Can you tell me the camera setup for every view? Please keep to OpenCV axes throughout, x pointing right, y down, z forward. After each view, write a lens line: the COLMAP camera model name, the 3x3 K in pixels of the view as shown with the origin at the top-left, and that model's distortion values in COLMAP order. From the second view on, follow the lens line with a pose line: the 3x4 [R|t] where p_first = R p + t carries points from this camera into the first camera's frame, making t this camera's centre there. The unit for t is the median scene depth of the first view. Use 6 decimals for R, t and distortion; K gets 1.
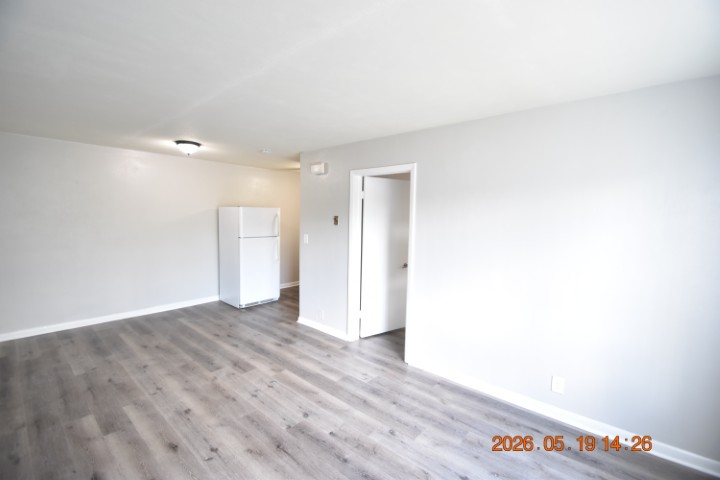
lens RADIAL K [[314.2, 0, 361.4], [0, 314.2, 238.2], [0, 0, 1]] dist [0.006103, -0.012042]
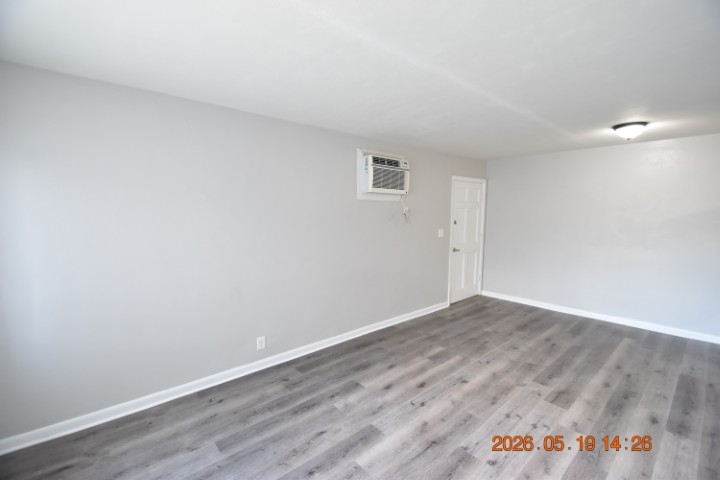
lens RADIAL K [[314.2, 0, 357.5], [0, 314.2, 241.2], [0, 0, 1]] dist [0.006103, -0.012042]
pose [[-0.142467, 0.073889, -0.987038, 0.491363], [-0.073347, 0.993680, 0.084973, -0.027721], [0.987078, 0.084502, -0.136147, 0.583159]]
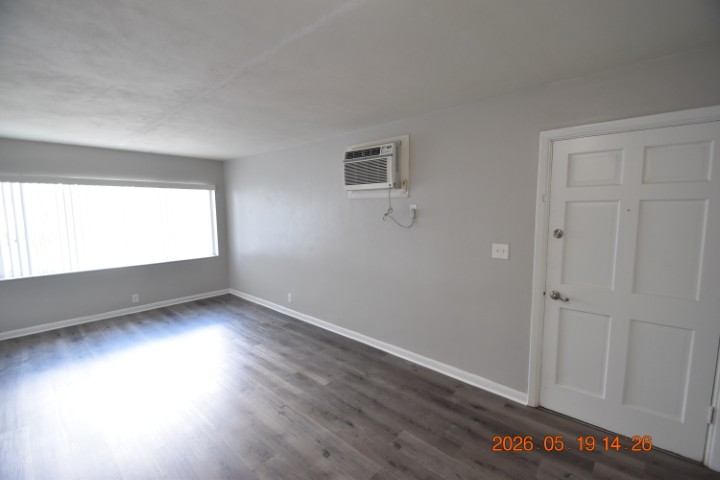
lens RADIAL K [[314.2, 0, 361.1], [0, 314.2, 242.9], [0, 0, 1]] dist [0.006103, -0.012042]
pose [[-0.999680, -0.013634, 0.021322, -0.795720], [-0.009746, 0.984900, 0.172849, -0.126199], [-0.023357, 0.172585, -0.984718, 1.608346]]
